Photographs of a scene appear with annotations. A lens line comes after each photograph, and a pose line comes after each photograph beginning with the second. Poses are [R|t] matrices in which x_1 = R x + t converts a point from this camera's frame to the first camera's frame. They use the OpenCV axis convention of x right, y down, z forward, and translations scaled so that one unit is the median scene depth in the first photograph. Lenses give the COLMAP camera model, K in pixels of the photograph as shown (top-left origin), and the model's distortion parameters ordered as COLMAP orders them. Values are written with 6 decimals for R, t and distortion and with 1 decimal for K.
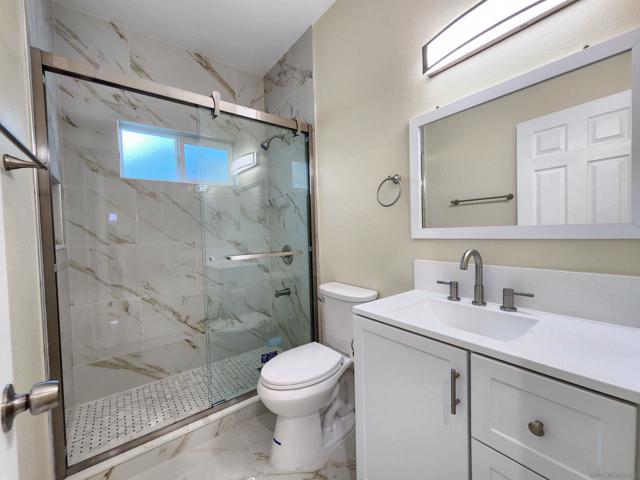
lens RADIAL K [[261.8, 0, 317.9], [0, 261.8, 239.6], [0, 0, 1]] dist [-0.000312, 0.000010]
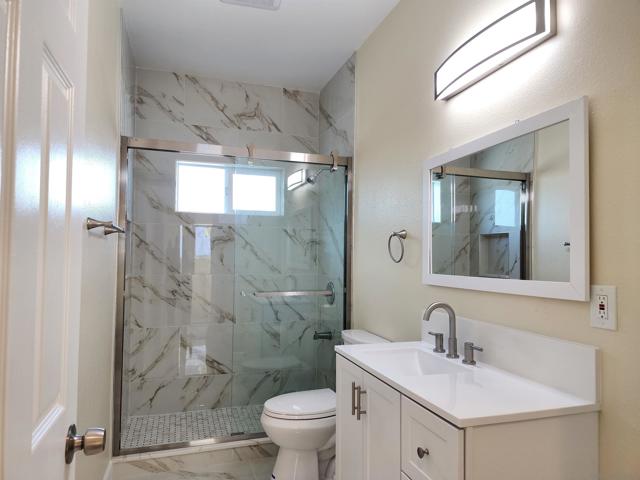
lens RADIAL K [[424.4, 0, 328.9], [0, 424.4, 241.2], [0, 0, 1]] dist [0.092642, 0.001124]
pose [[0.937055, 0.027242, -0.348116, 0.548884], [-0.048672, 0.997410, -0.052962, -0.062889], [0.345772, 0.066572, 0.935954, -0.539354]]
